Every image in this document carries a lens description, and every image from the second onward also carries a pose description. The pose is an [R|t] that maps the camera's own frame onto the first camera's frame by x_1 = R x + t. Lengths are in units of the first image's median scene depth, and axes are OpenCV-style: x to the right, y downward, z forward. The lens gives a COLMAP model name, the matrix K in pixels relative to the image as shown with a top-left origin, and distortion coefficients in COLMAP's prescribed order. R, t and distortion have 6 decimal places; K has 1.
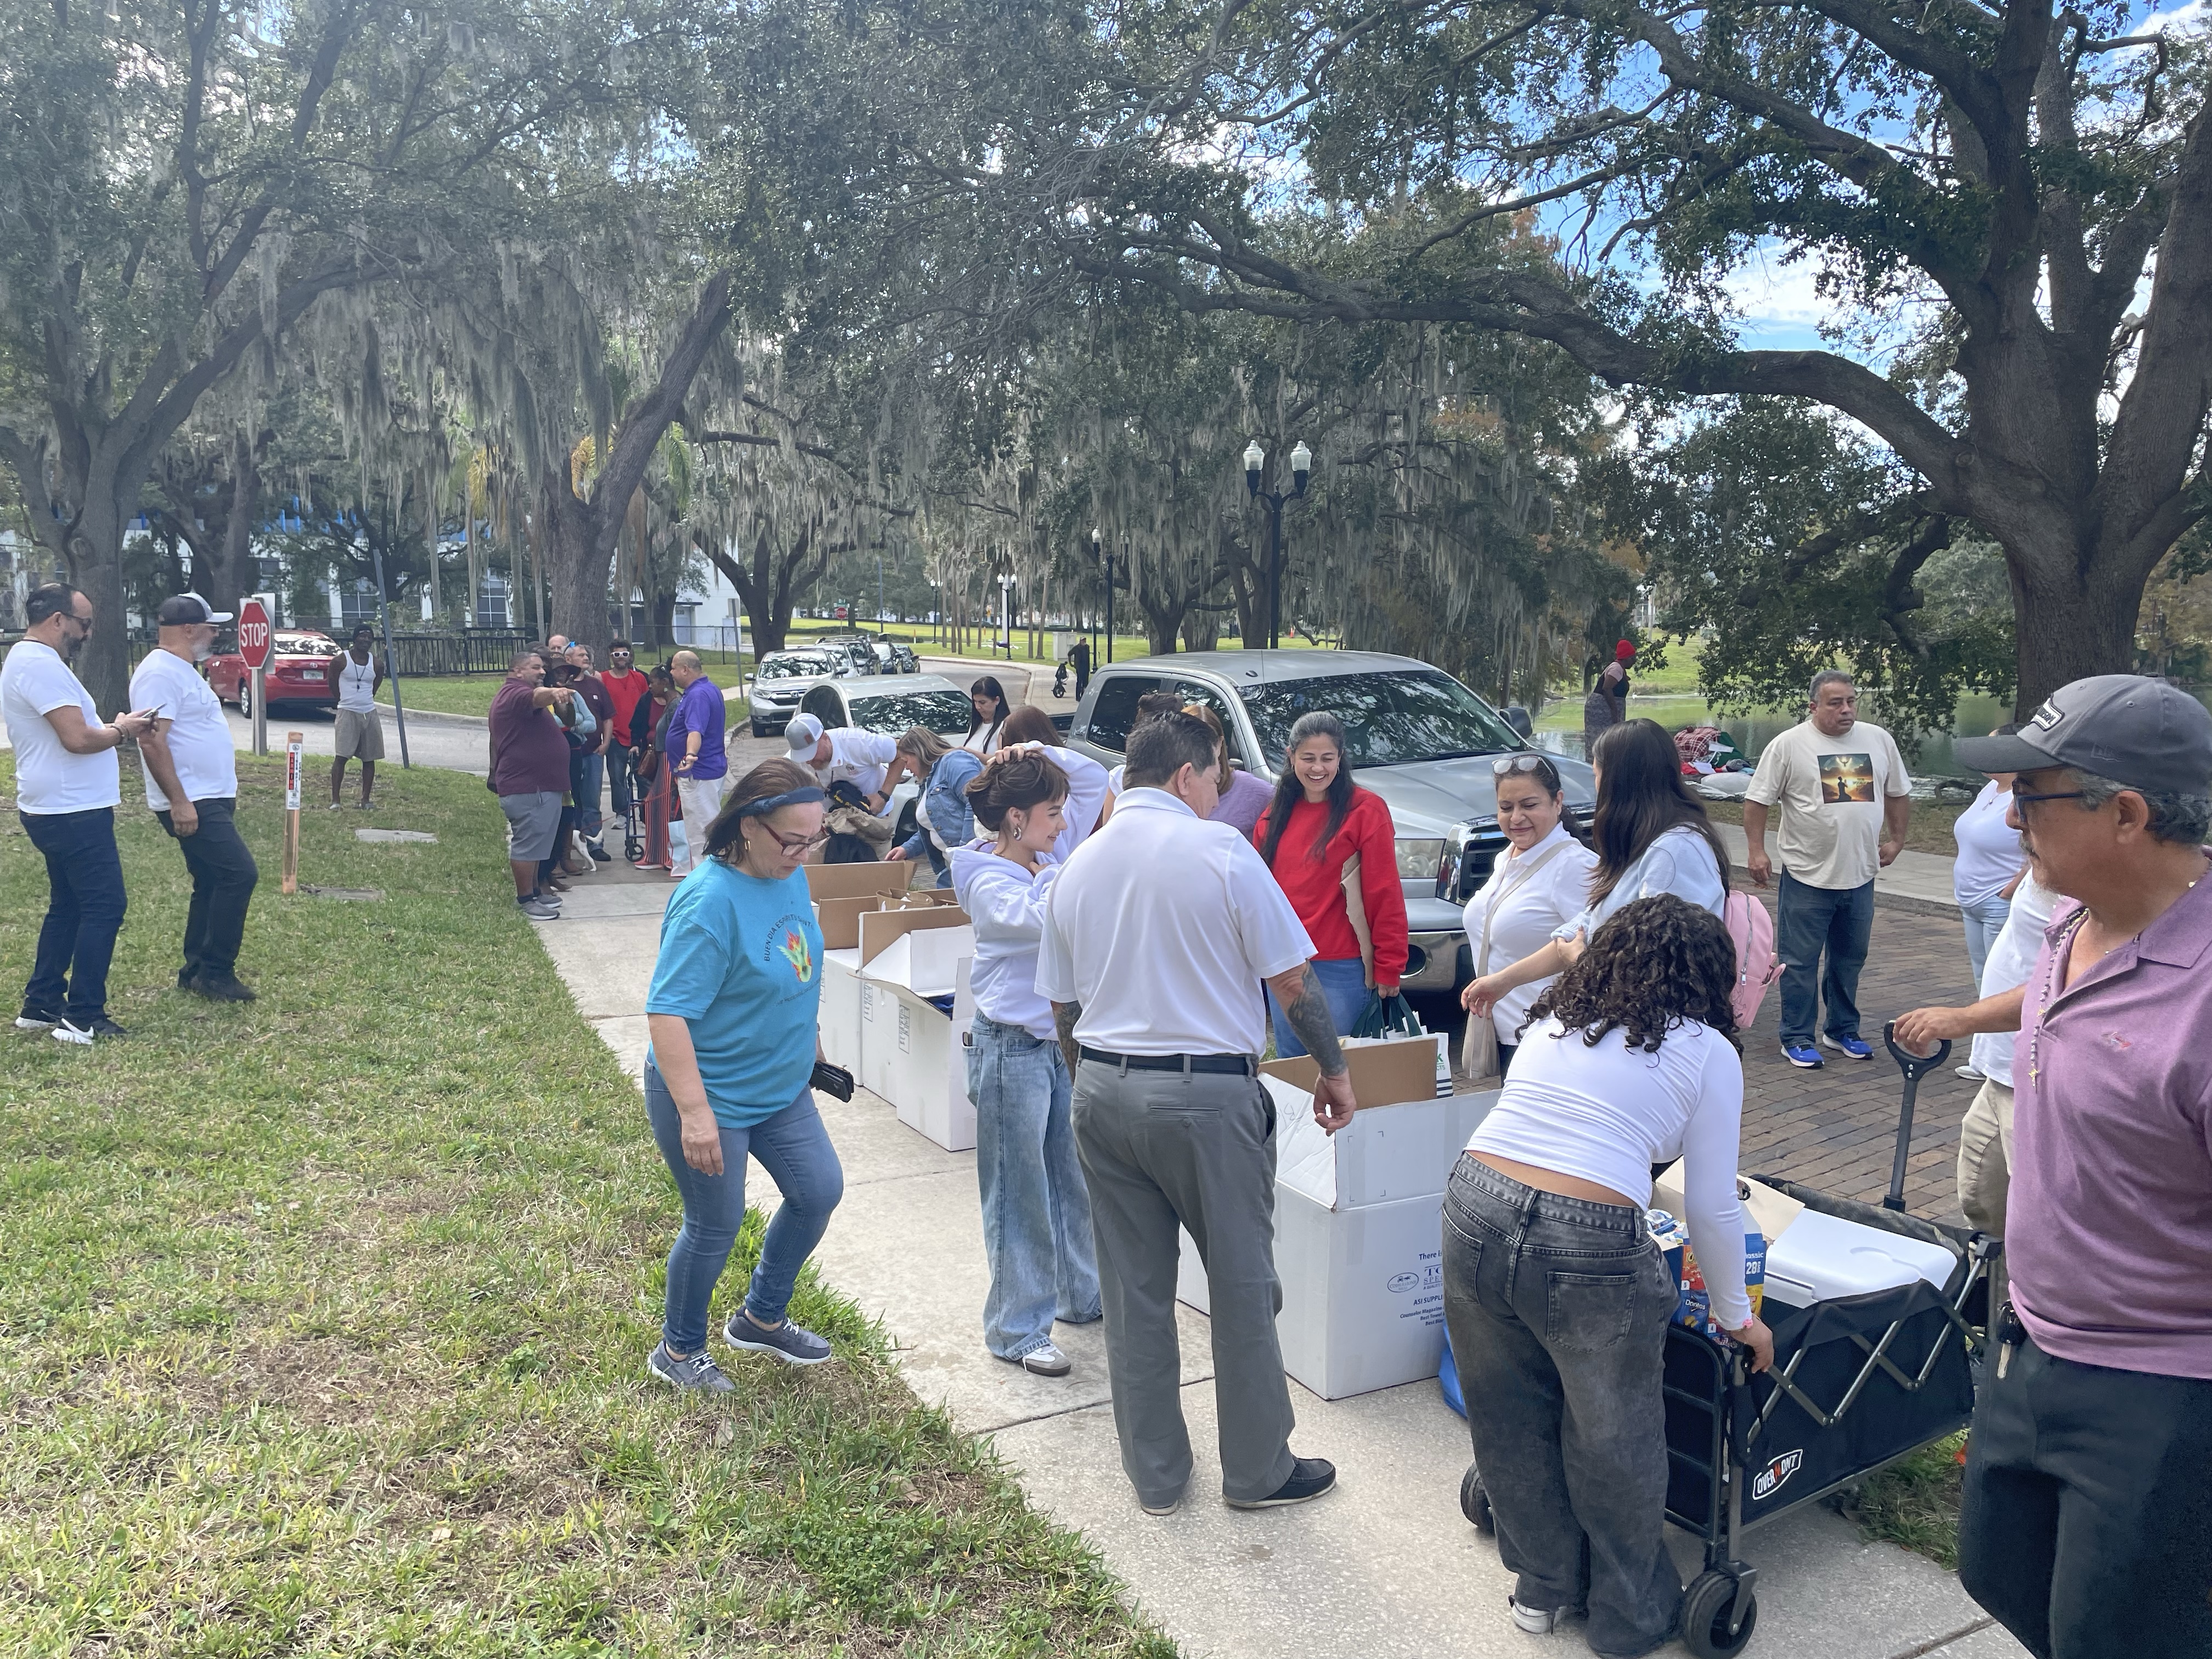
lens RADIAL K [[1665.0, 0, 1095.4], [0, 1665.0, 837.4], [0, 0, 1]] dist [0.057660, -0.096480]
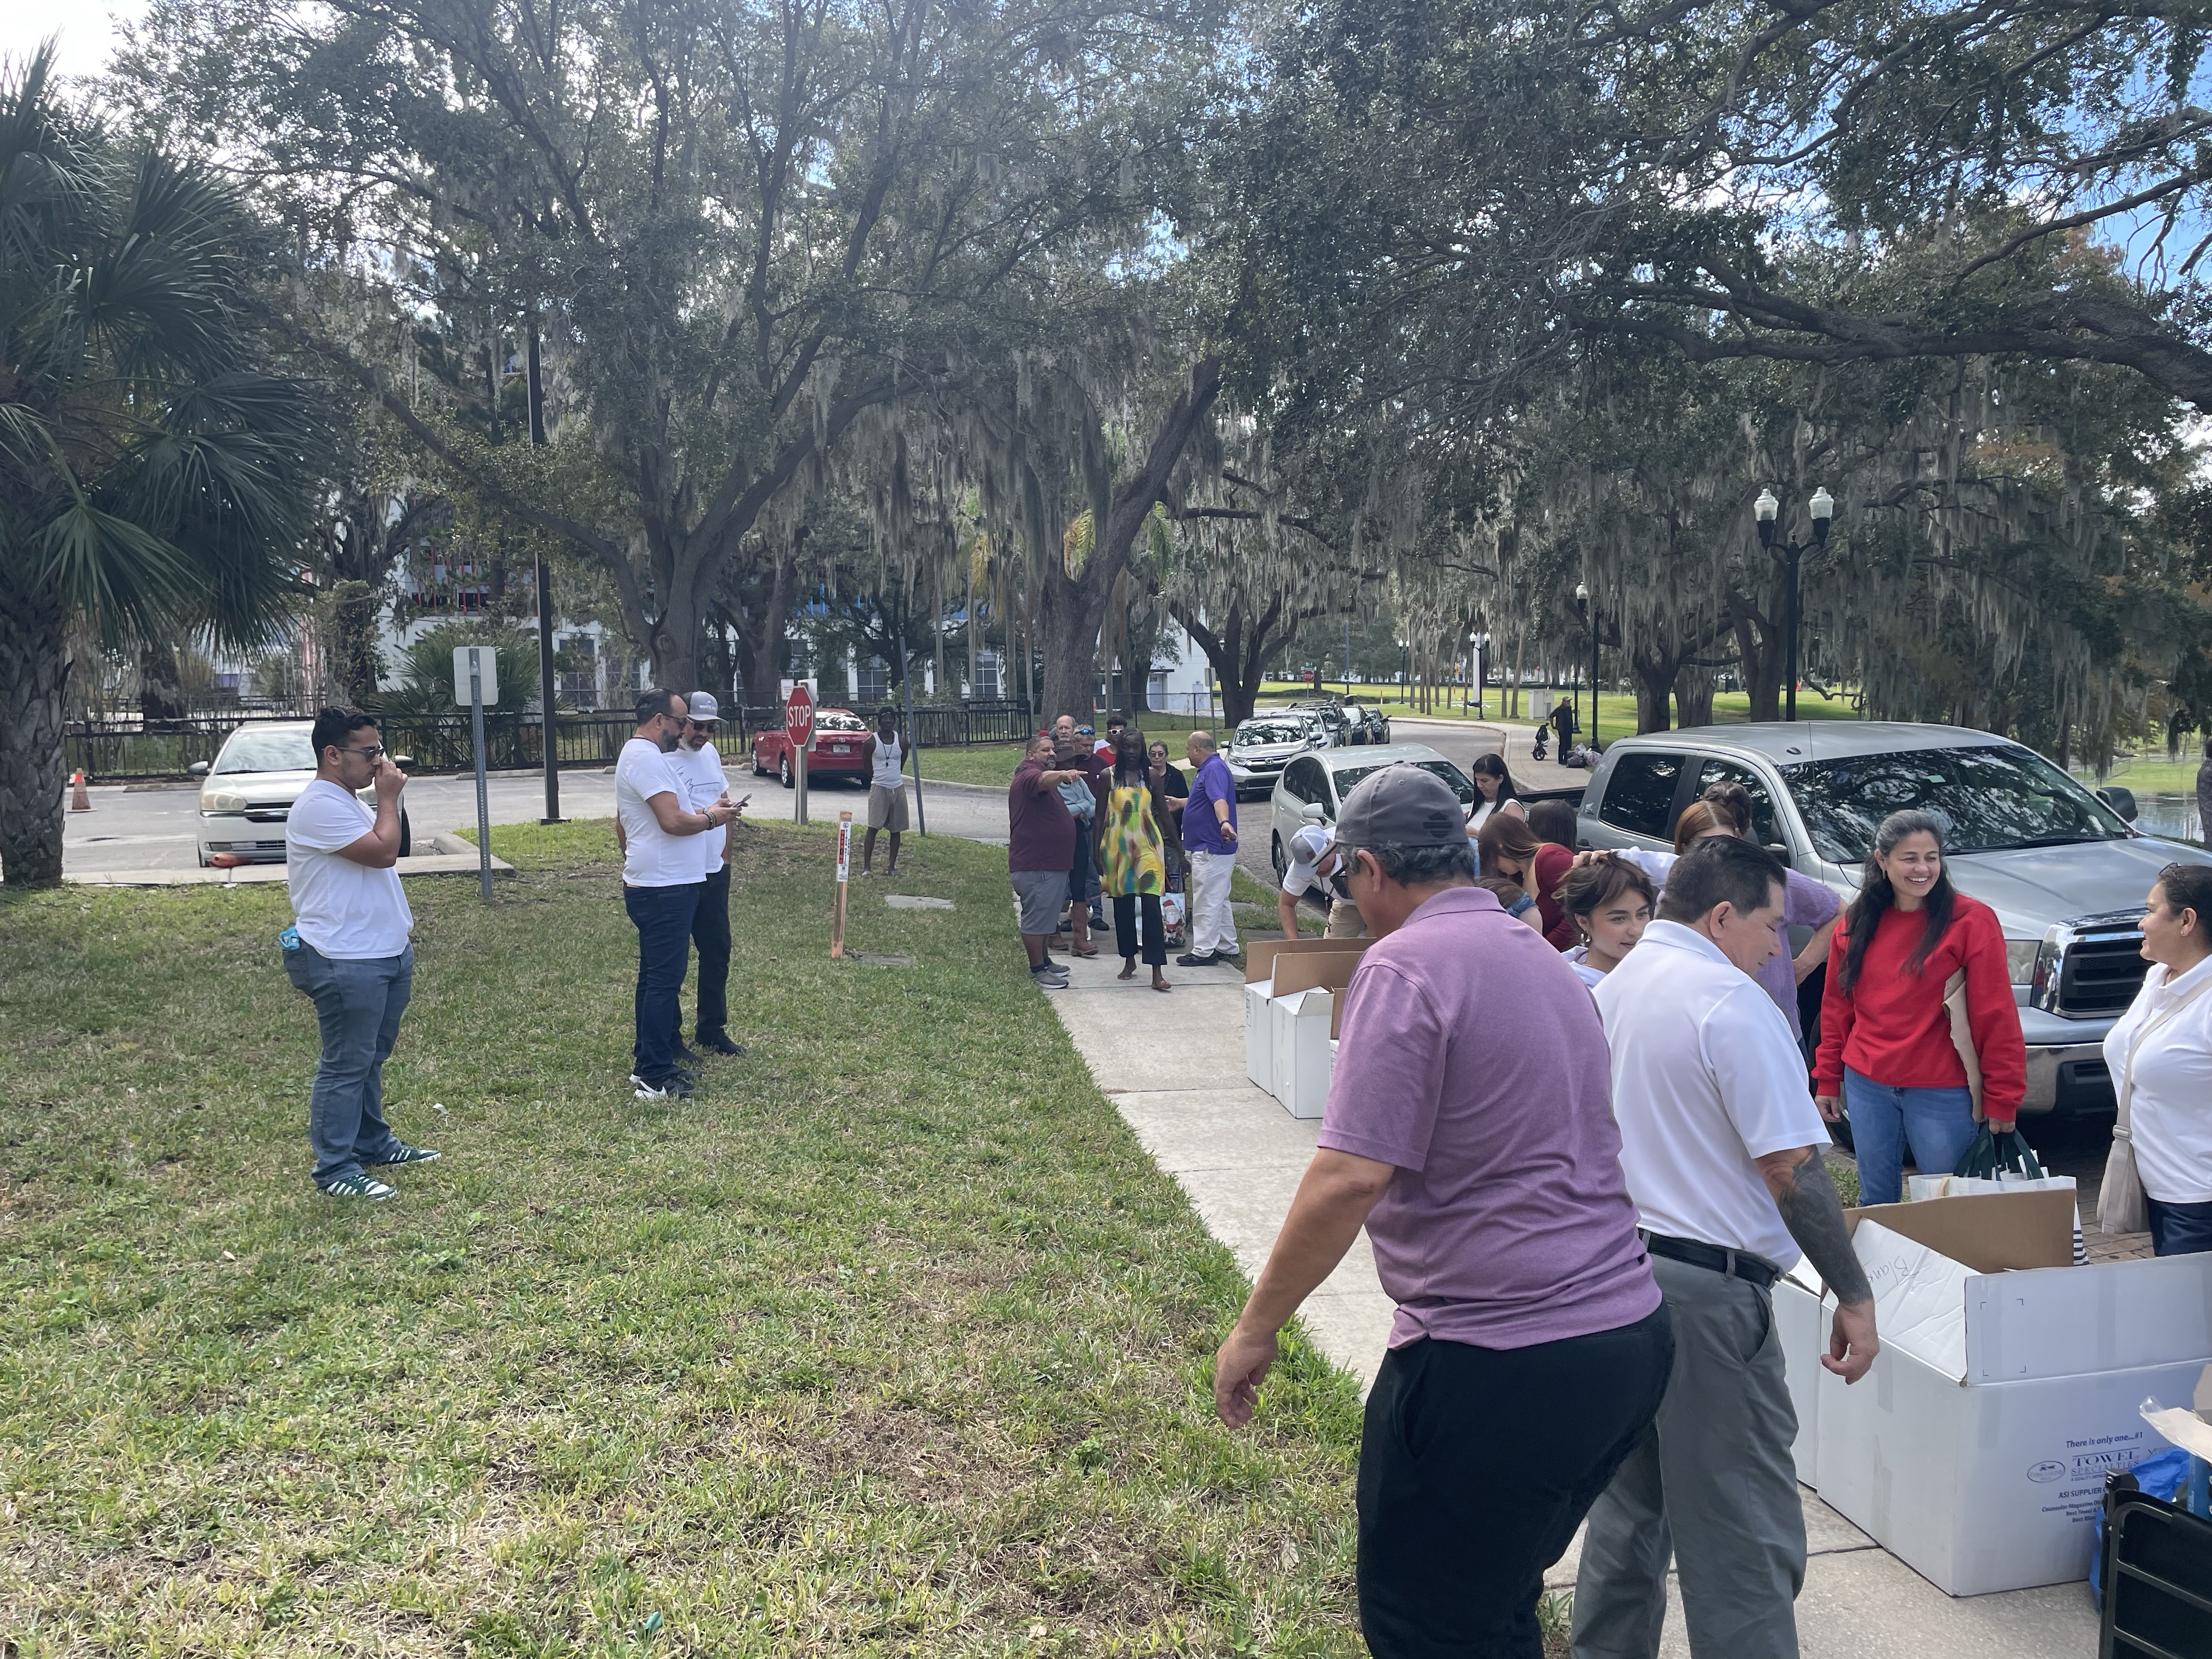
lens RADIAL K [[1665.0, 0, 1066.3], [0, 1665.0, 807.0], [0, 0, 1]] dist [0.057660, -0.096480]
pose [[0.958093, 0.002293, -0.286448, -0.016182], [-0.017493, 0.998570, -0.050515, -0.008250], [0.285923, 0.053409, 0.956763, -0.002208]]
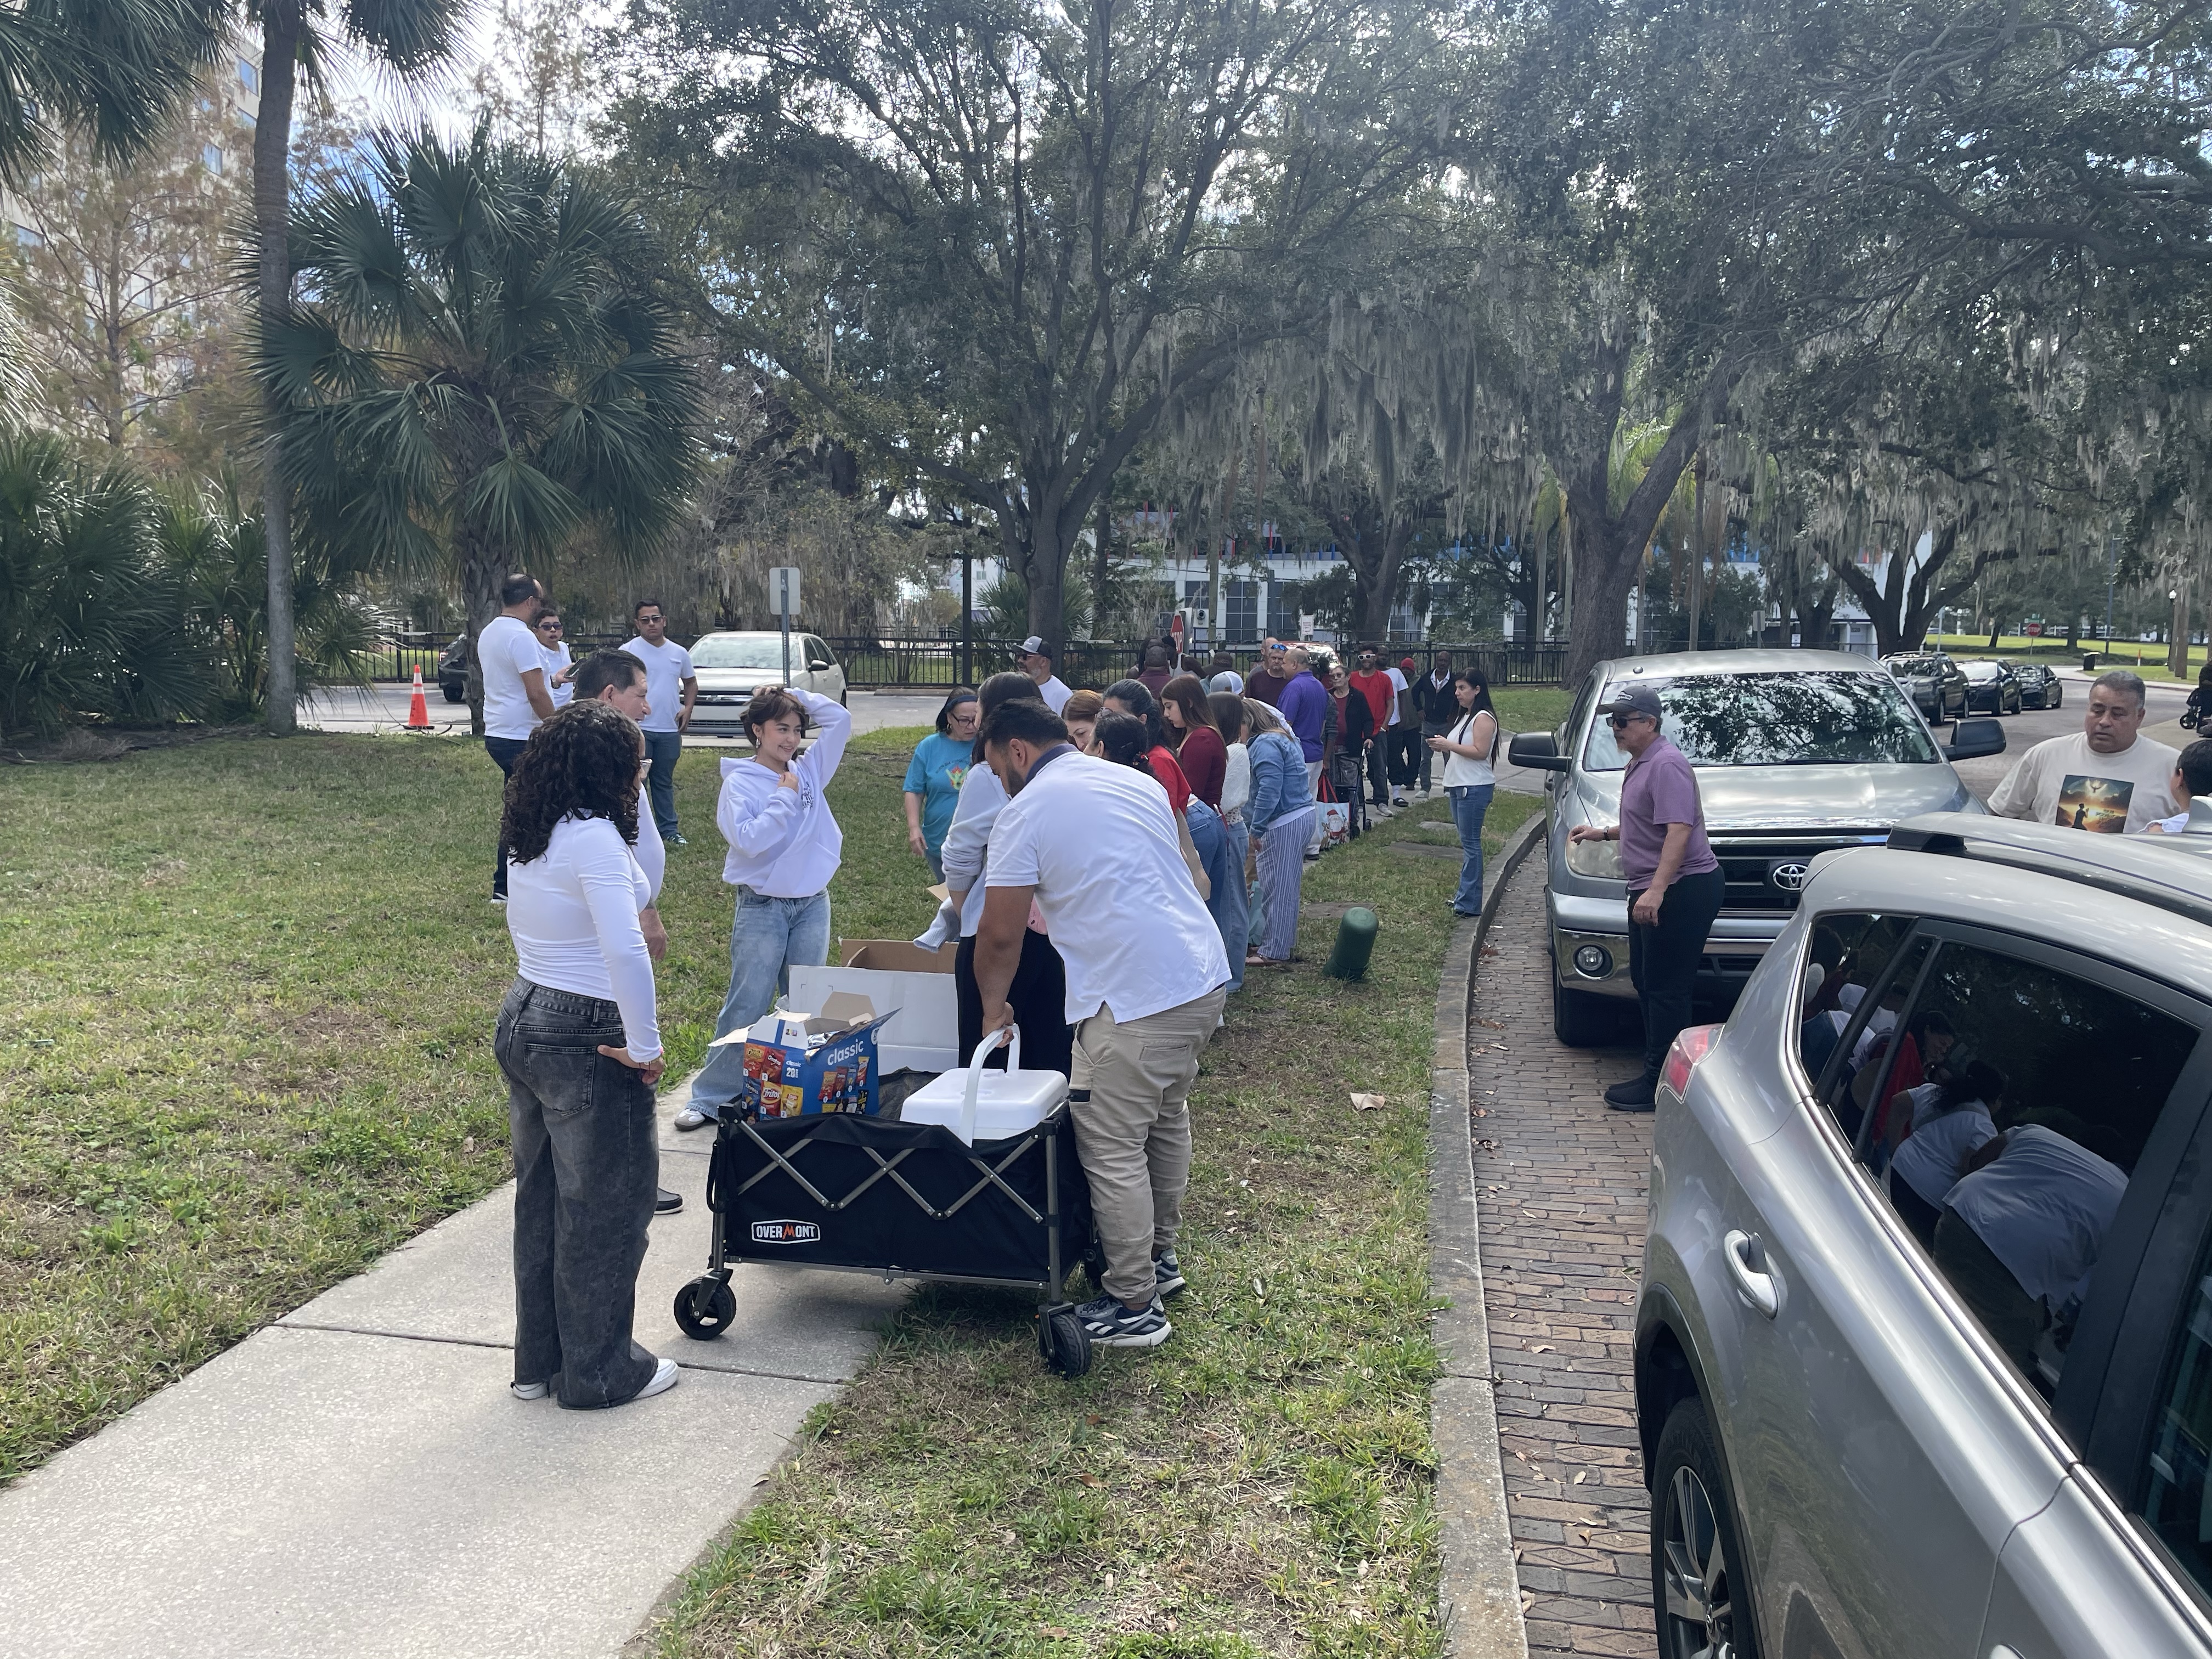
lens RADIAL K [[1665.0, 0, 1088.6], [0, 1665.0, 841.1], [0, 0, 1]] dist [0.057660, -0.096480]
pose [[0.755393, 0.083050, -0.649988, 0.232823], [-0.089258, 0.995731, 0.023494, 0.002268], [0.649165, 0.040270, 0.759581, 0.030025]]
